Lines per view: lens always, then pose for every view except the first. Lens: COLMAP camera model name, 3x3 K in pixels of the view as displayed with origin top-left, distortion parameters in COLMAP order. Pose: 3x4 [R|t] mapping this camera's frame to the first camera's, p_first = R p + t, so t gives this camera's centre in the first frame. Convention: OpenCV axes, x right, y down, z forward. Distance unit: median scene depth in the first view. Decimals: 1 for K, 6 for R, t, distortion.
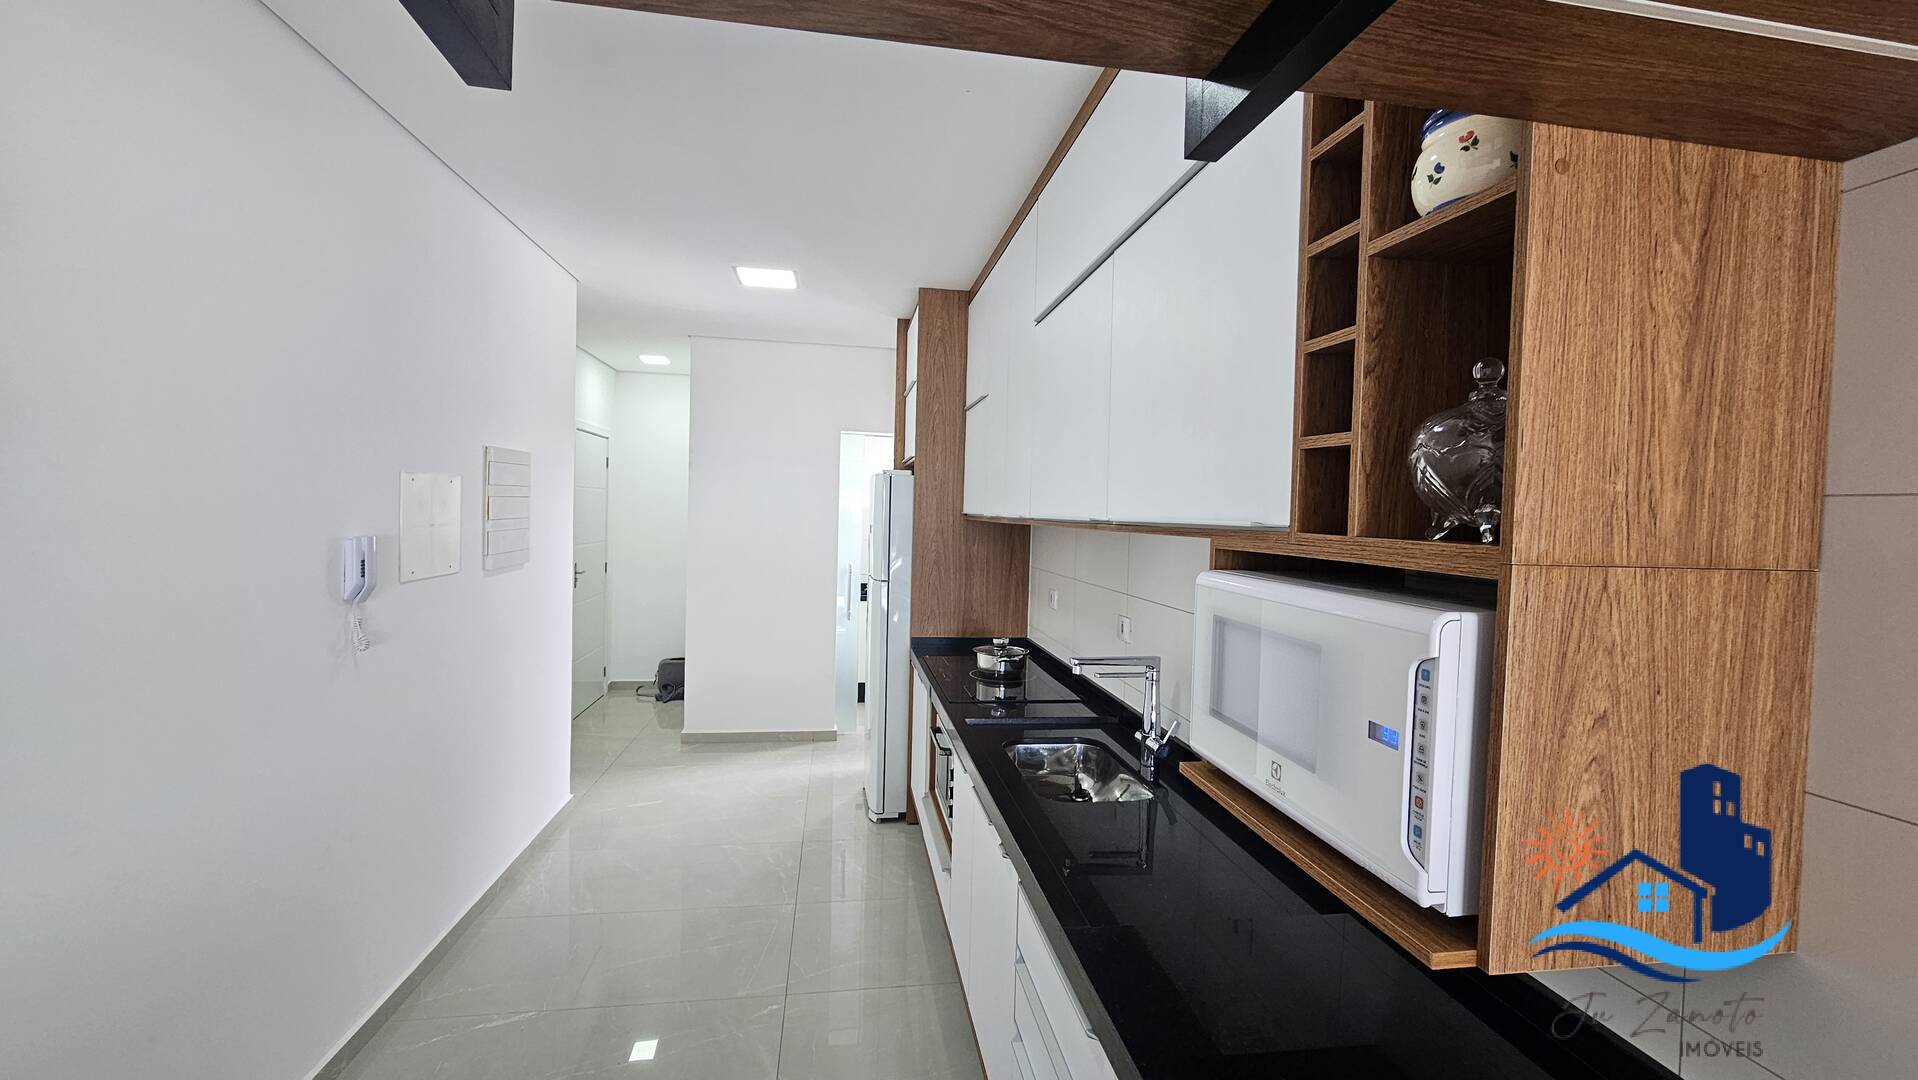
lens RADIAL K [[784.4, 0, 971.1], [0, 784.4, 536.2], [0, 0, 1]] dist [-0.001073, 0.000554]
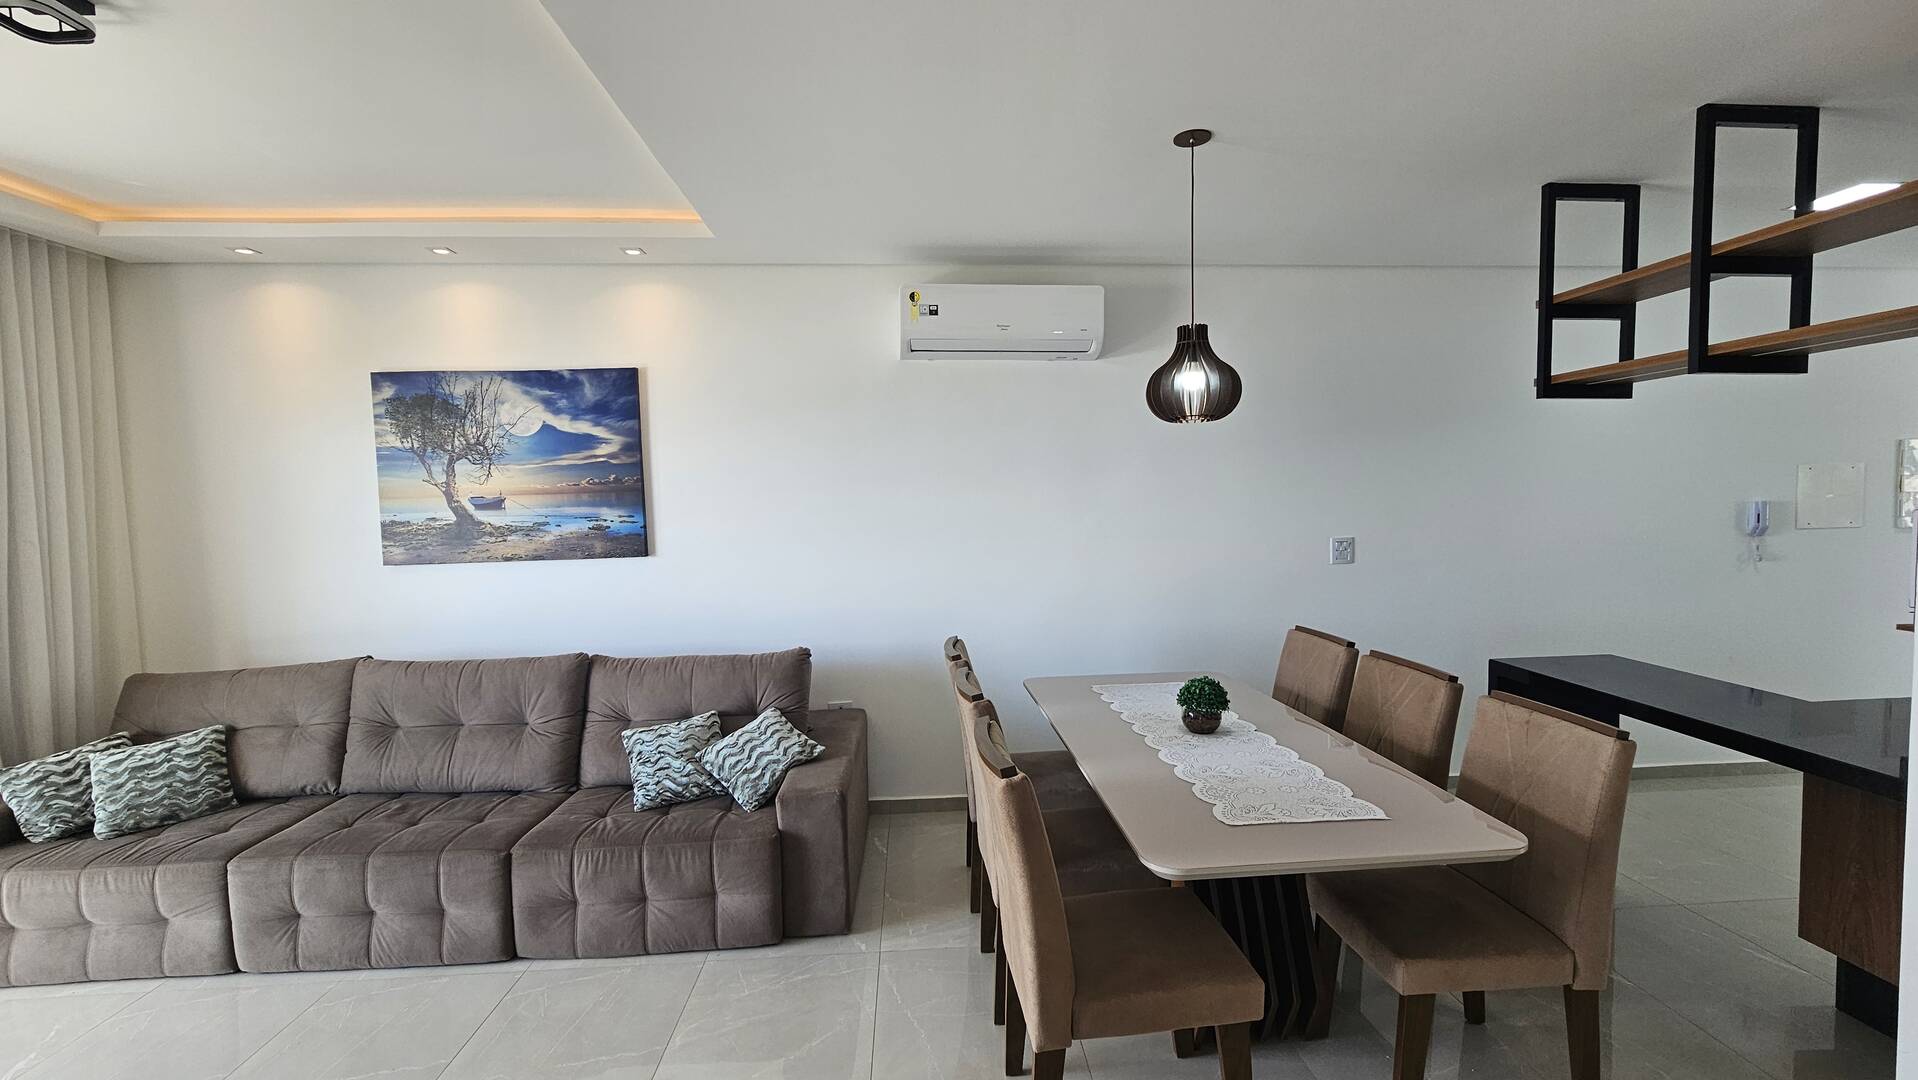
lens RADIAL K [[791.4, 0, 966.4], [0, 791.4, 536.1], [0, 0, 1]] dist [-0.001791, 0.000081]
pose [[-0.097033, 0.030213, -0.994823, 2.948398], [-0.015499, 0.999372, 0.031863, 0.118003], [0.995161, 0.018510, -0.096503, -1.632458]]
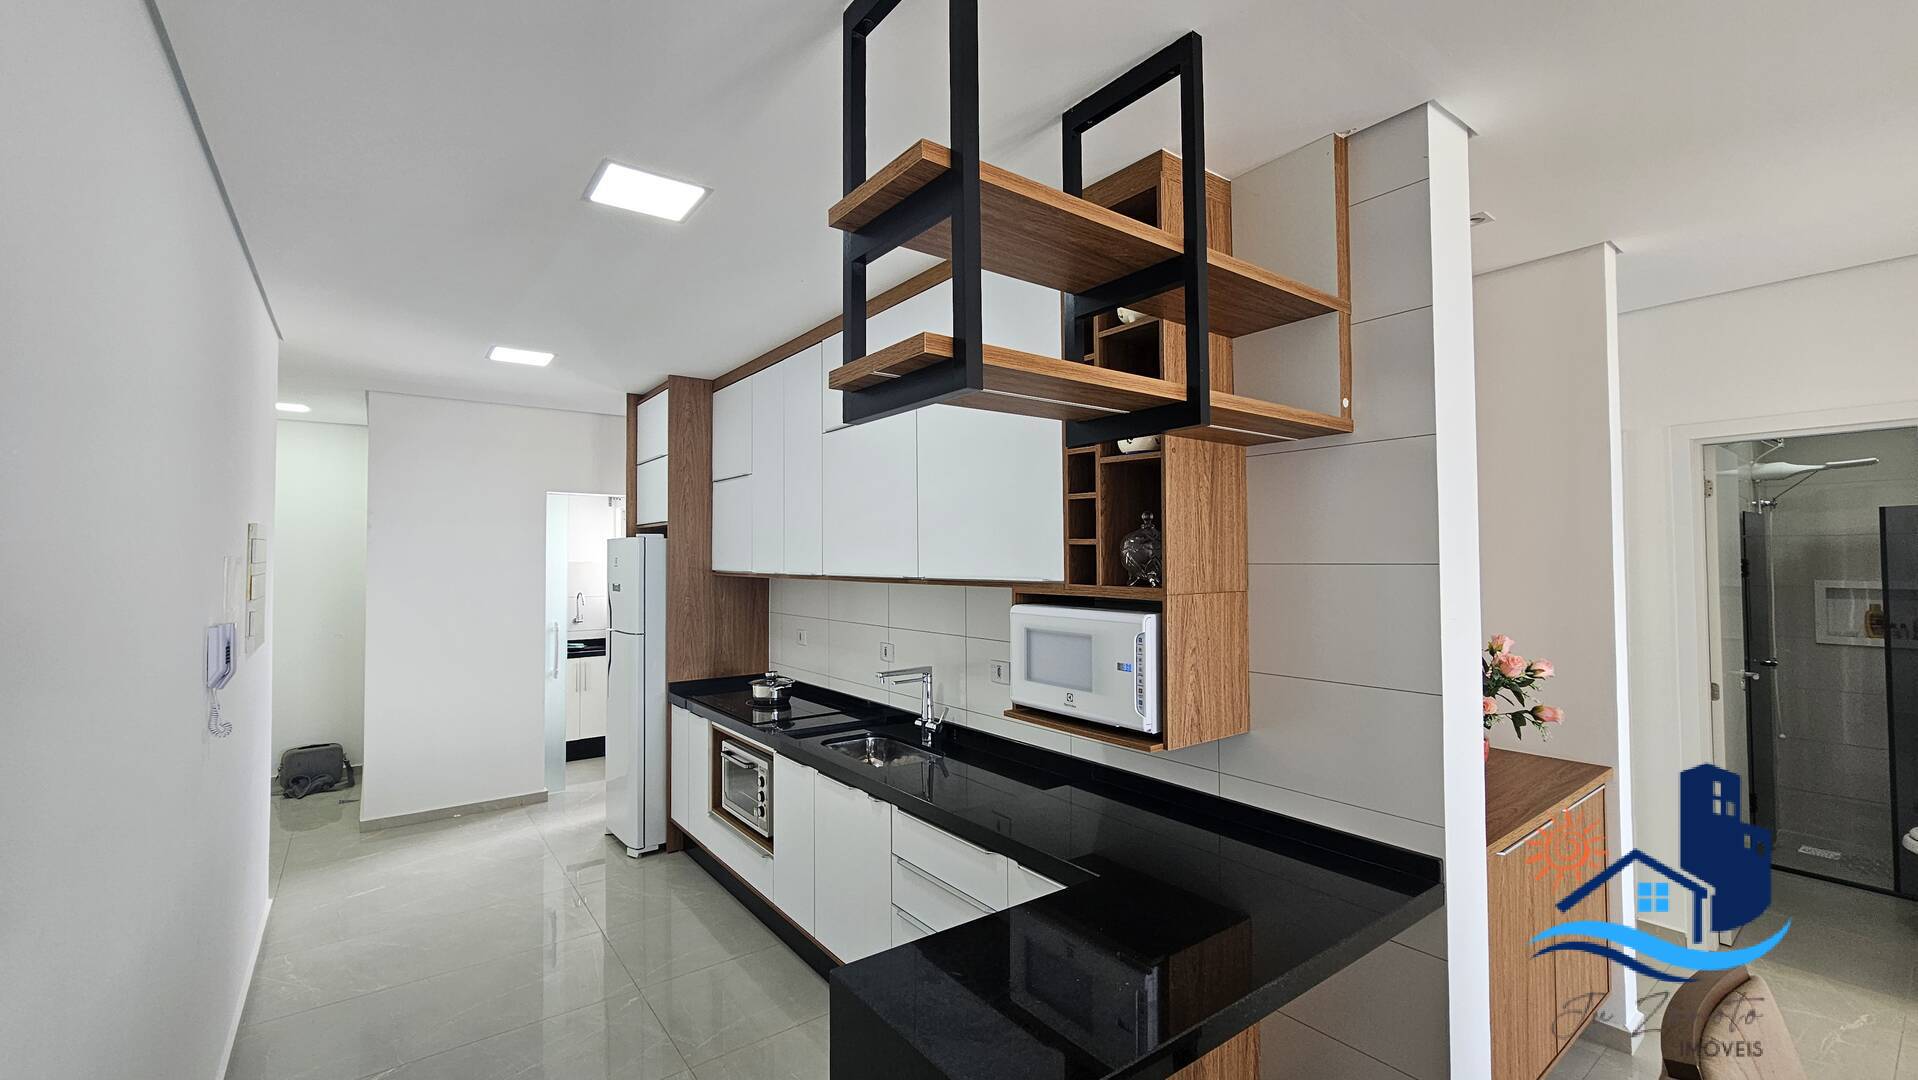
lens RADIAL K [[784.4, 0, 971.1], [0, 784.4, 536.2], [0, 0, 1]] dist [-0.001073, 0.000554]
pose [[0.881414, -0.019468, 0.471943, -0.888527], [0.043361, 0.998266, -0.039802, -0.066359], [-0.470350, 0.055545, 0.880730, -0.810960]]
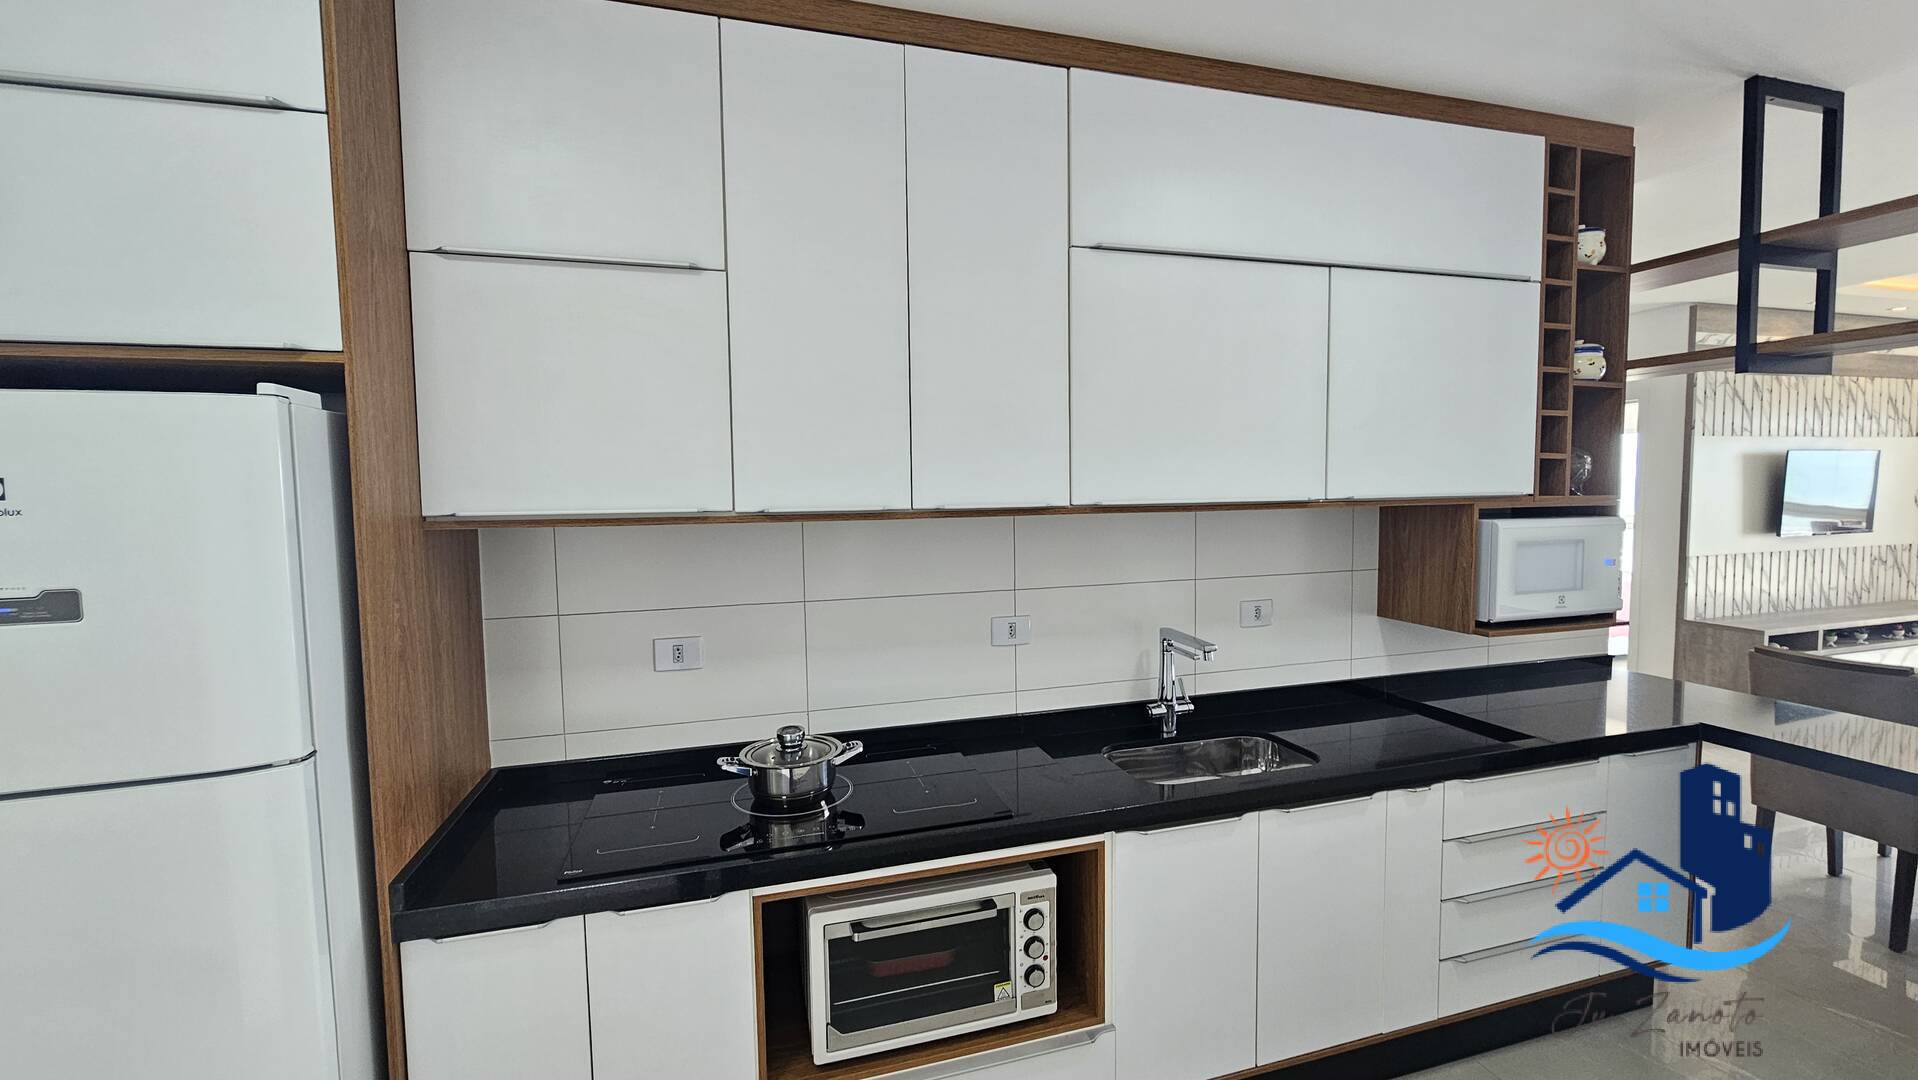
lens RADIAL K [[784.4, 0, 971.1], [0, 784.4, 536.2], [0, 0, 1]] dist [-0.001073, 0.000554]
pose [[-0.118571, -0.083877, 0.989397, -1.761642], [0.042286, 0.995095, 0.089428, -0.173108], [-0.992045, 0.052441, -0.114443, 3.152125]]
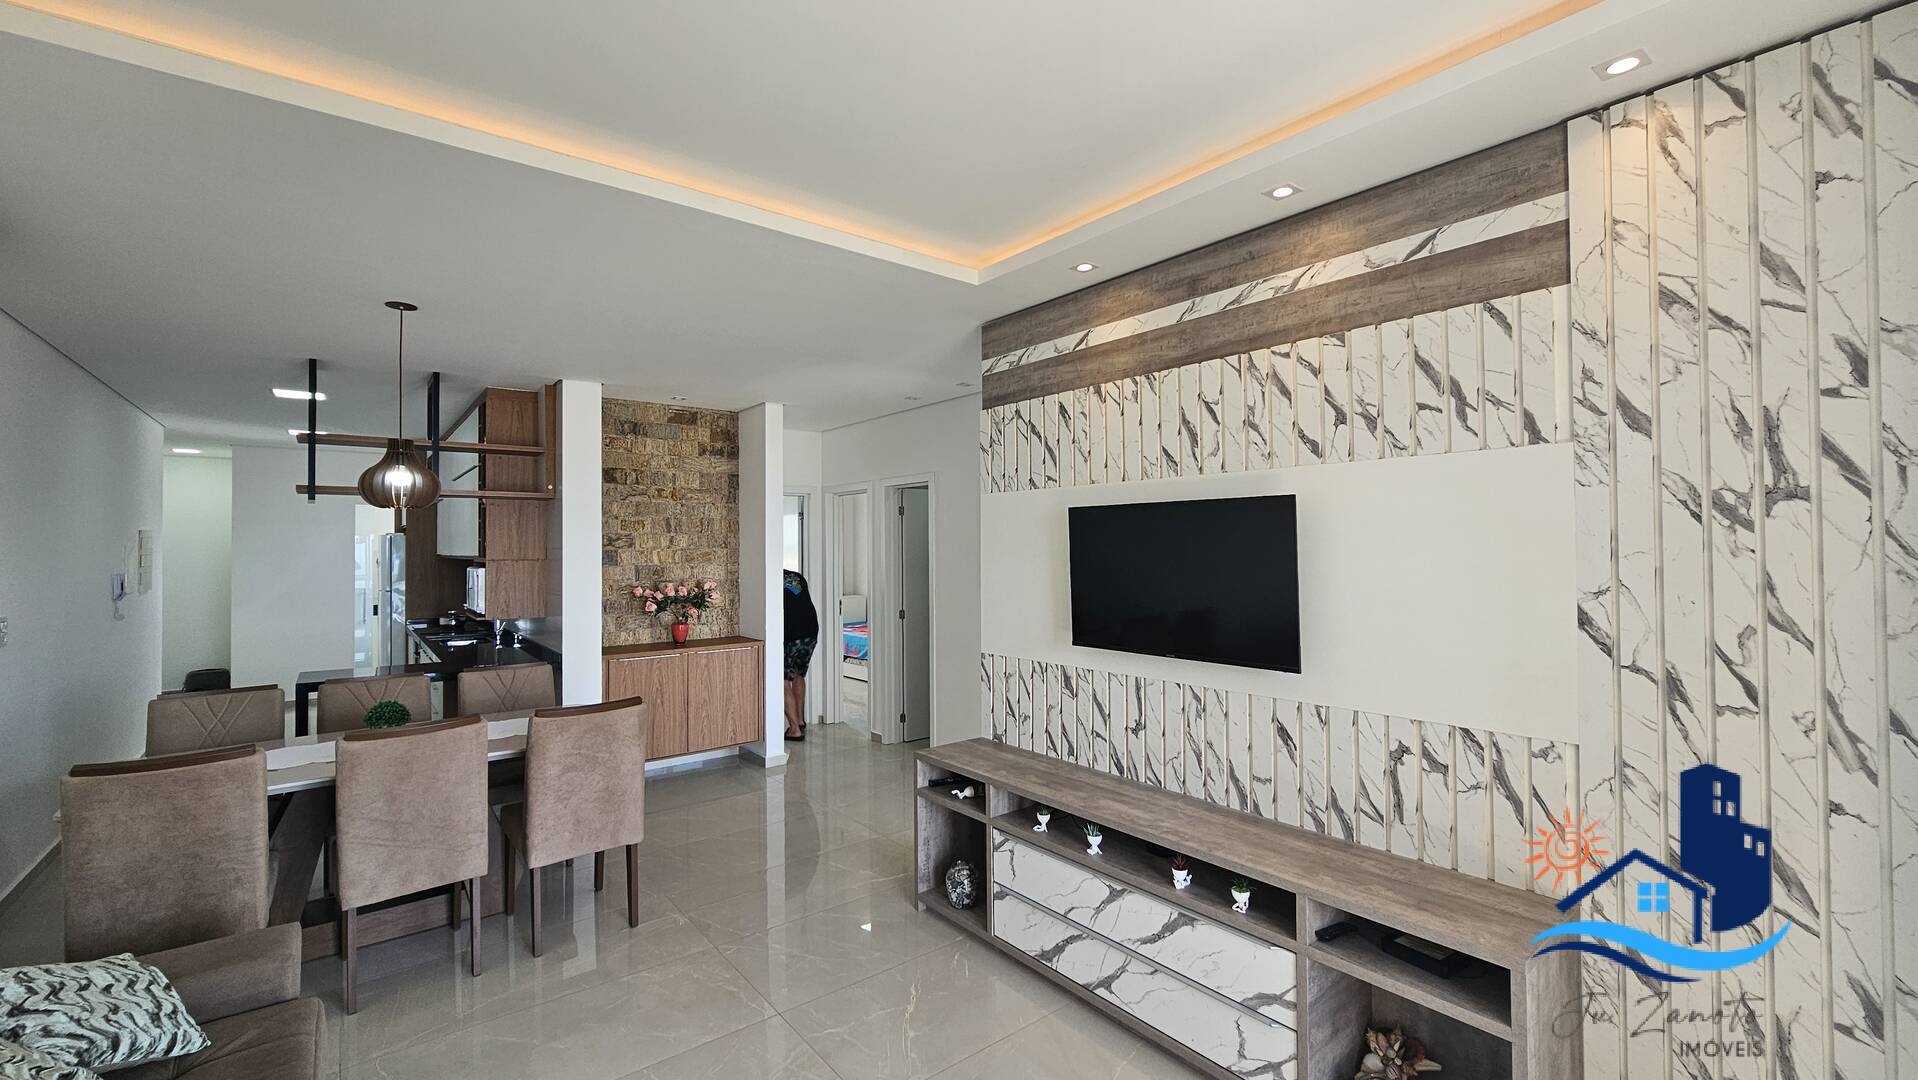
lens RADIAL K [[791.4, 0, 966.4], [0, 791.4, 536.1], [0, 0, 1]] dist [-0.001791, 0.000081]
pose [[0.875558, -0.020975, 0.482658, 0.782569], [0.040741, 0.998704, -0.030505, 0.151637], [-0.481392, 0.046373, 0.875278, -5.441083]]
